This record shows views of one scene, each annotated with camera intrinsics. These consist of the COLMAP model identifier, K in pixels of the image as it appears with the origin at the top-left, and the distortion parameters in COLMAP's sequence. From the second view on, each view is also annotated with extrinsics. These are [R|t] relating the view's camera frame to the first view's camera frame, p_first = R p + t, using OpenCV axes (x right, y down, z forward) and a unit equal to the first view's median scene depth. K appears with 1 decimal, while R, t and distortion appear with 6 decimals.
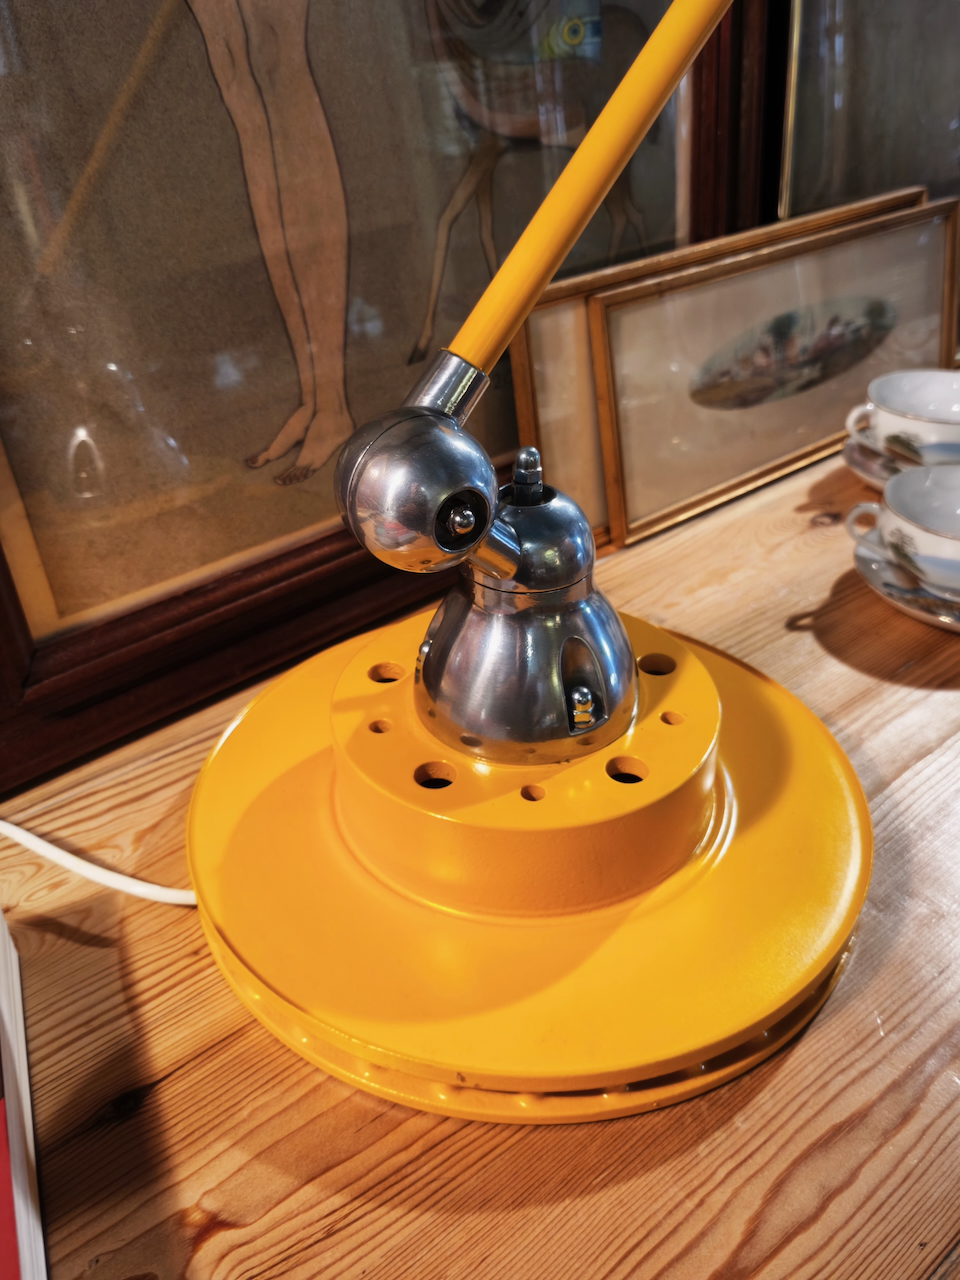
lens RADIAL K [[1023.9, 0, 453.4], [0, 1023.9, 639.3], [0, 0, 1]] dist [0.006500, 0.000674]
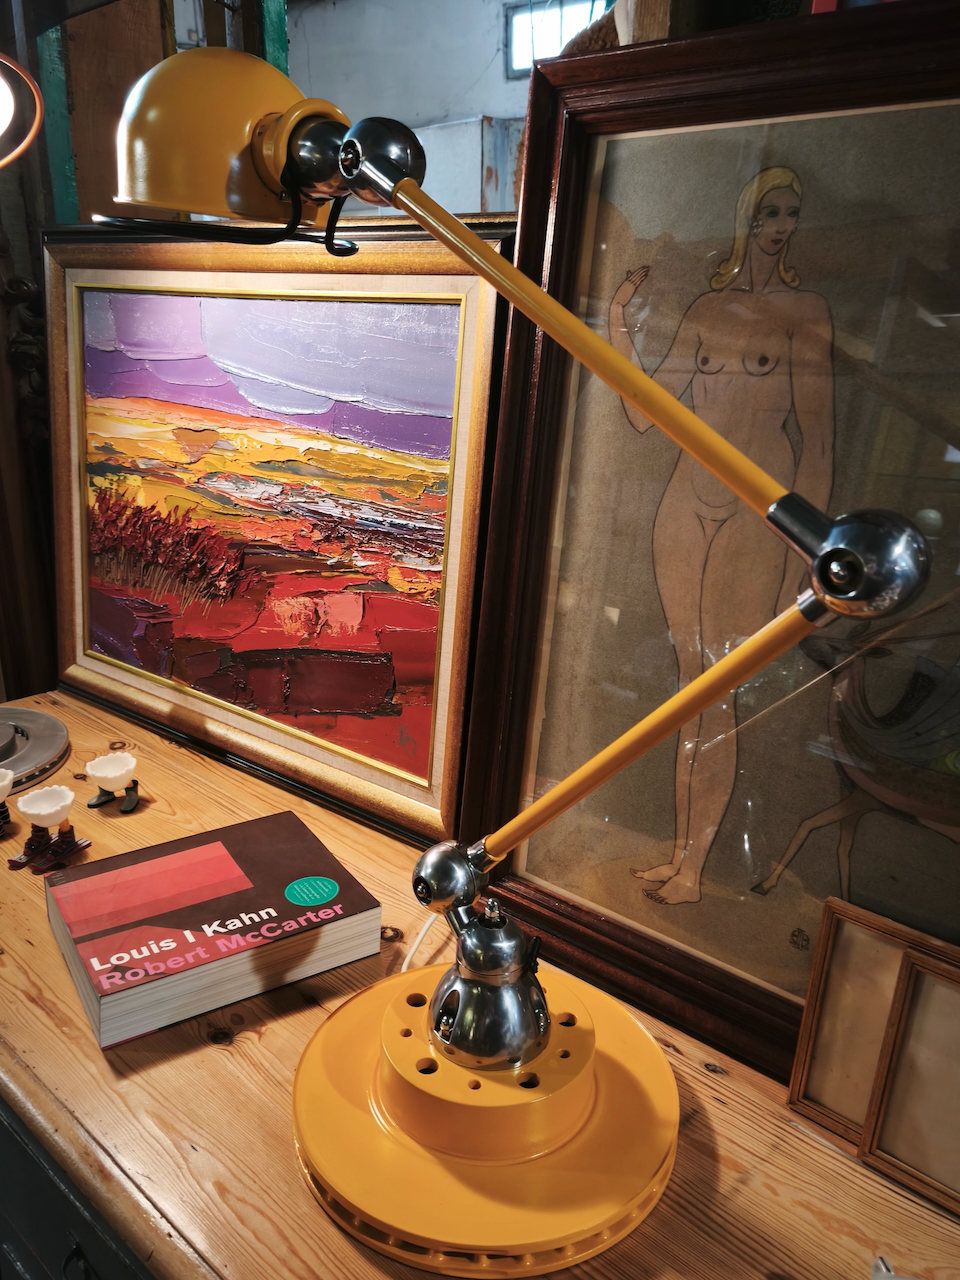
lens RADIAL K [[1015.7, 0, 480.0], [0, 1015.7, 640.0], [0, 0, 1]] dist [0.046256, -0.000524]
pose [[0.160005, 0.336065, -0.928148, 1.513980], [-0.565485, 0.801892, 0.192865, -0.833004], [0.809089, 0.493994, 0.318346, 0.074766]]
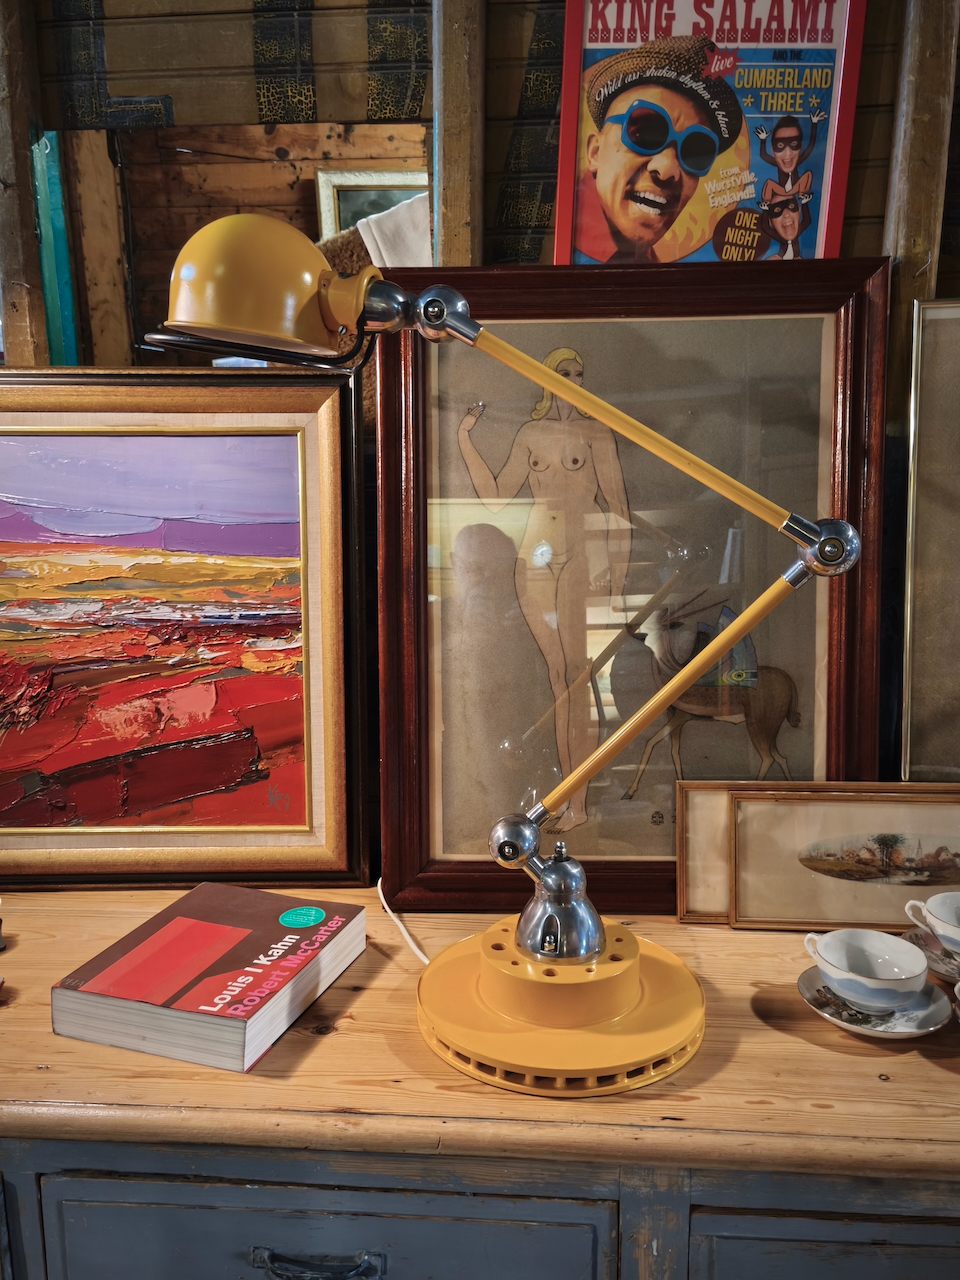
lens RADIAL K [[1013.4, 0, 477.1], [0, 1013.4, 654.5], [0, 0, 1]] dist [0.042445, -0.001279]
pose [[0.734910, 0.147779, -0.661867, 1.532470], [-0.381052, 0.897318, -0.222756, 0.078344], [0.560987, 0.415912, 0.715759, -1.180940]]
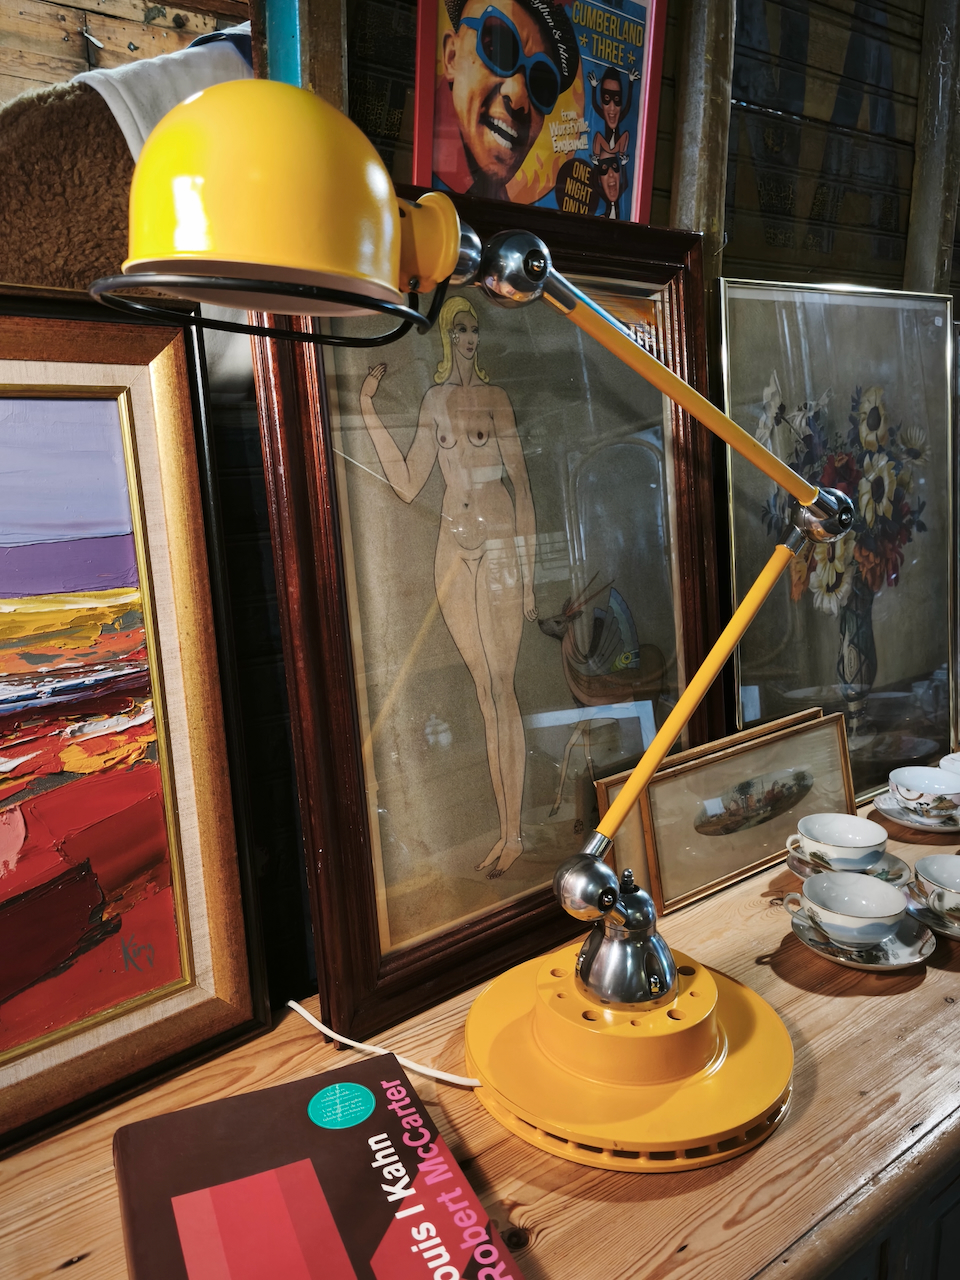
lens RADIAL K [[1015.7, 0, 480.0], [0, 1015.7, 640.0], [0, 0, 1]] dist [0.046256, -0.000524]
pose [[0.999850, 0.015428, 0.007906, -0.267299], [-0.011642, 0.935462, -0.353234, 0.142478], [-0.012845, 0.353089, 0.935502, -1.273871]]
